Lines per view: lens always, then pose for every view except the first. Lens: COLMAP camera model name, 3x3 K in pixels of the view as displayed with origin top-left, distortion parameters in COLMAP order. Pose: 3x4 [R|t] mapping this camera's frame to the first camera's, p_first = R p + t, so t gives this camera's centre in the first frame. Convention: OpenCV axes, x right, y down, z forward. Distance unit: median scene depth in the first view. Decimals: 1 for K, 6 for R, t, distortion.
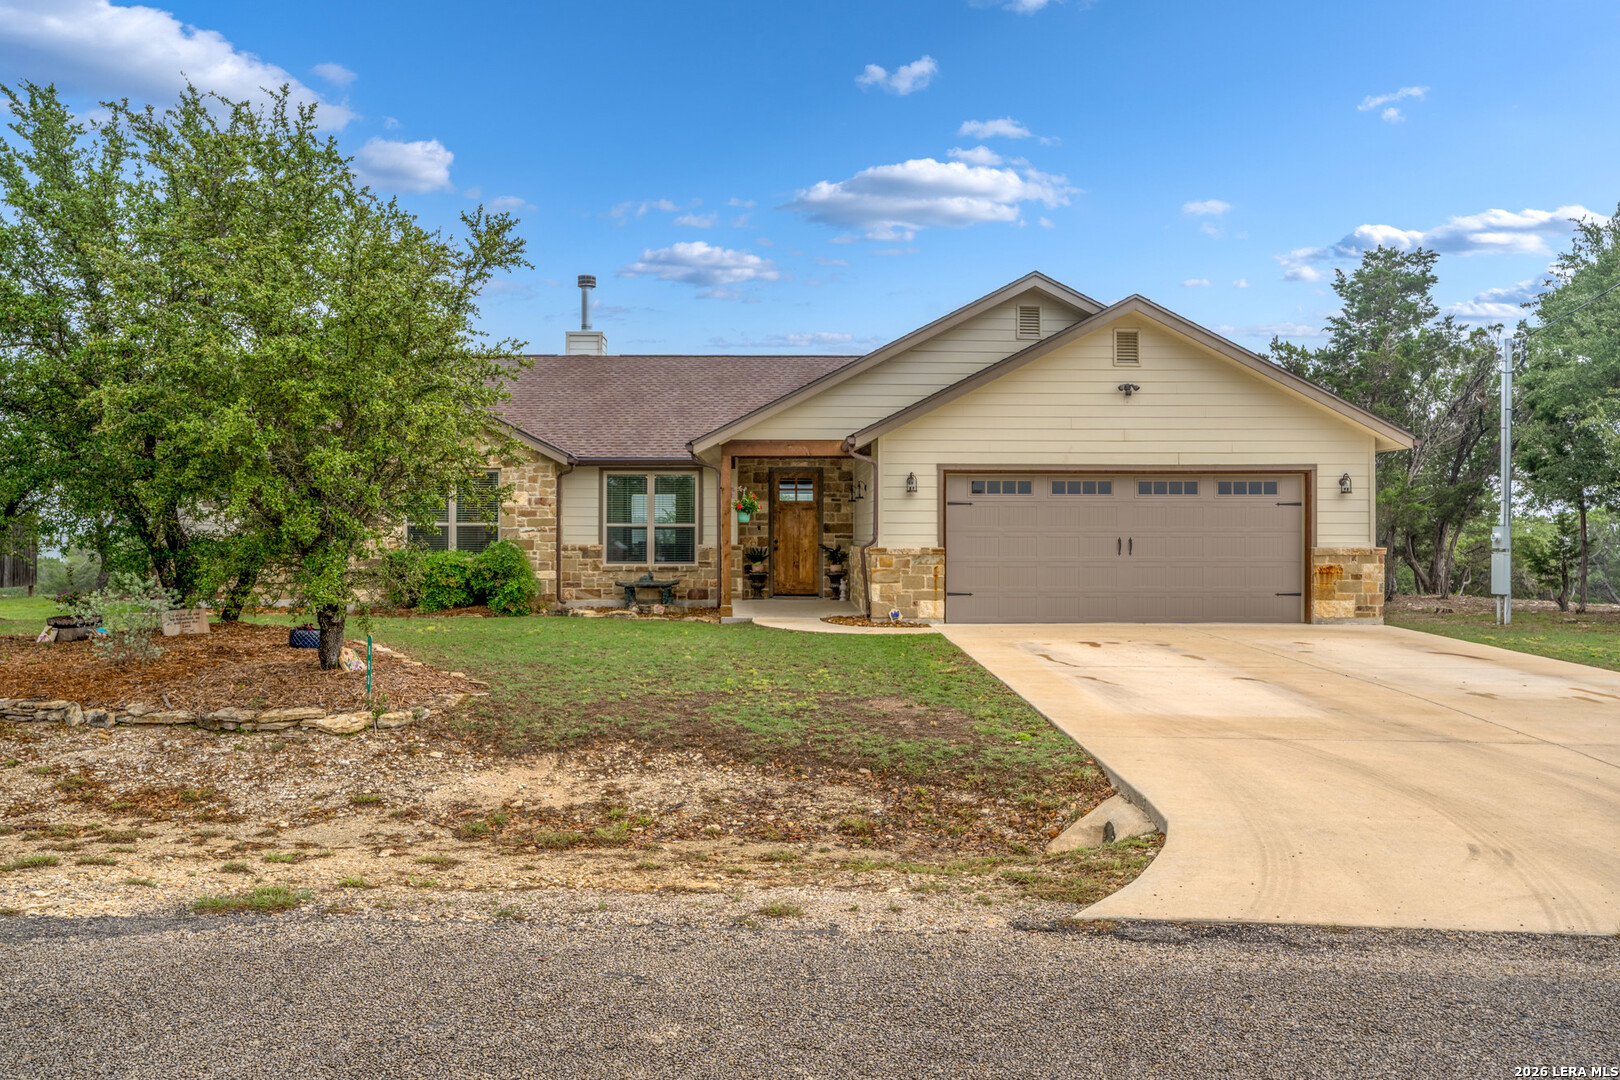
lens RADIAL K [[1213.3, 0, 810.2], [0, 1213.3, 538.5], [0, 0, 1]] dist [0.002072, 0.000085]
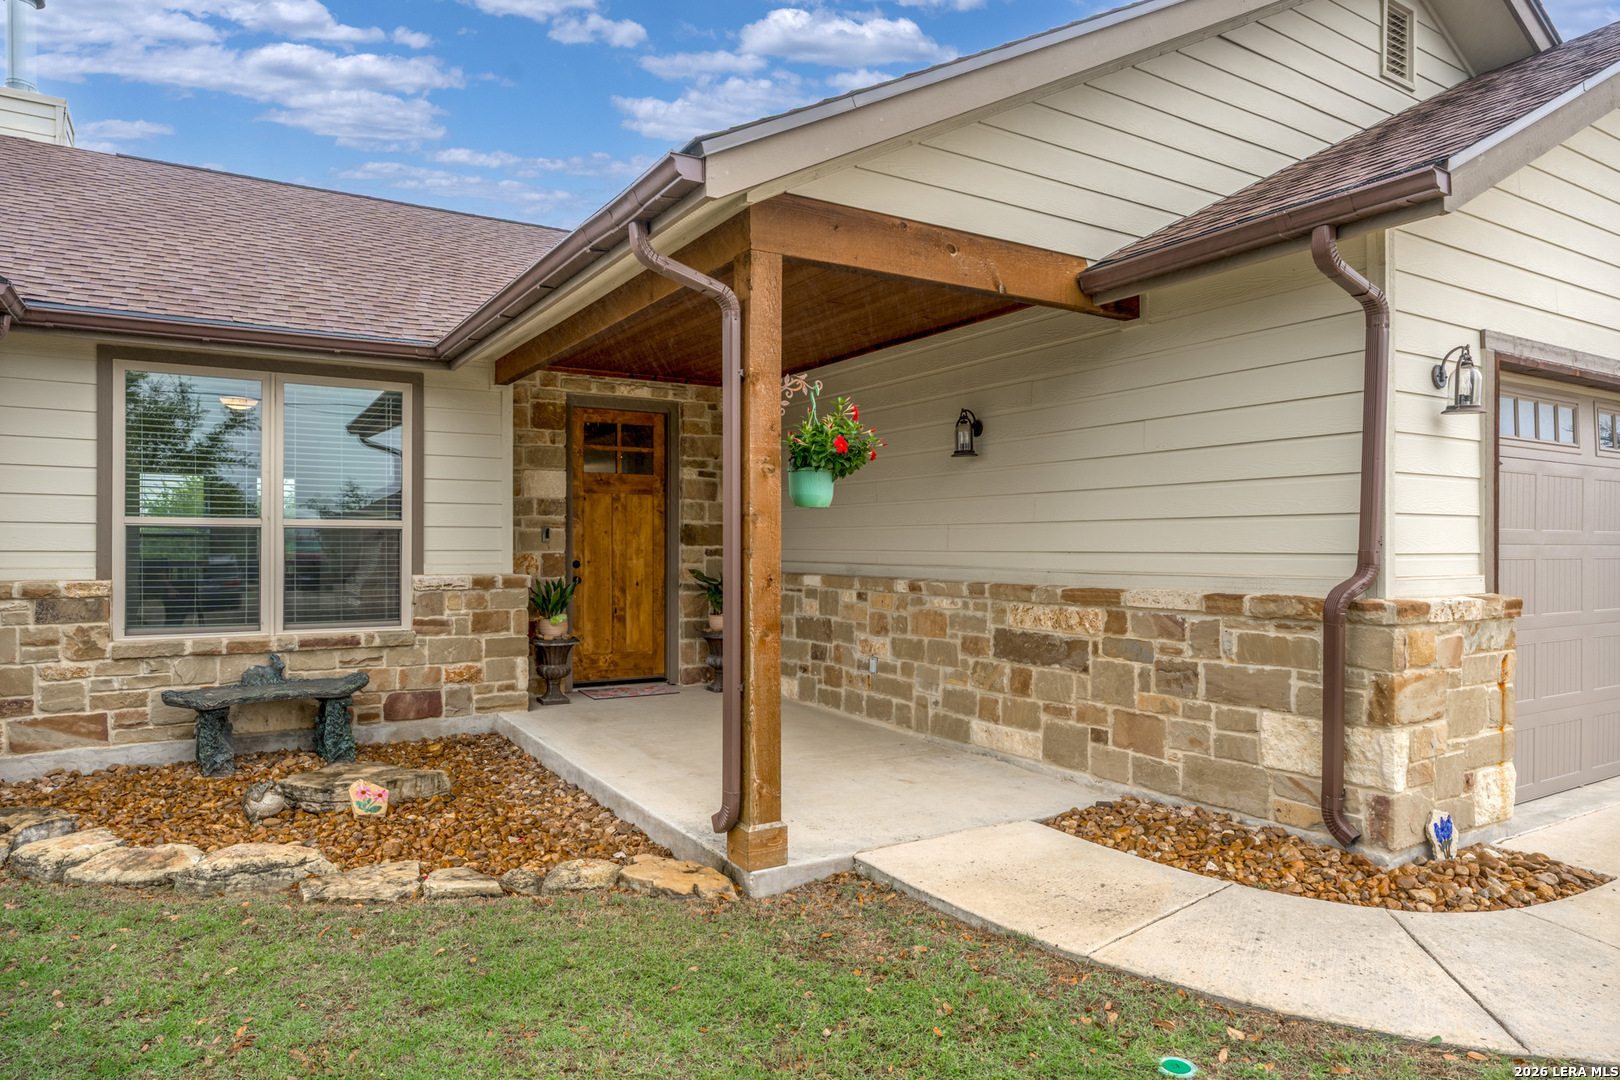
lens RADIAL K [[978.6, 0, 807.8], [0, 978.6, 546.6], [0, 0, 1]] dist [-0.018822, 0.000308]
pose [[0.859796, 0.002075, 0.510634, -0.142344], [-0.003253, 0.999994, 0.001415, -0.004770], [-0.510628, -0.002878, 0.859797, 0.673586]]
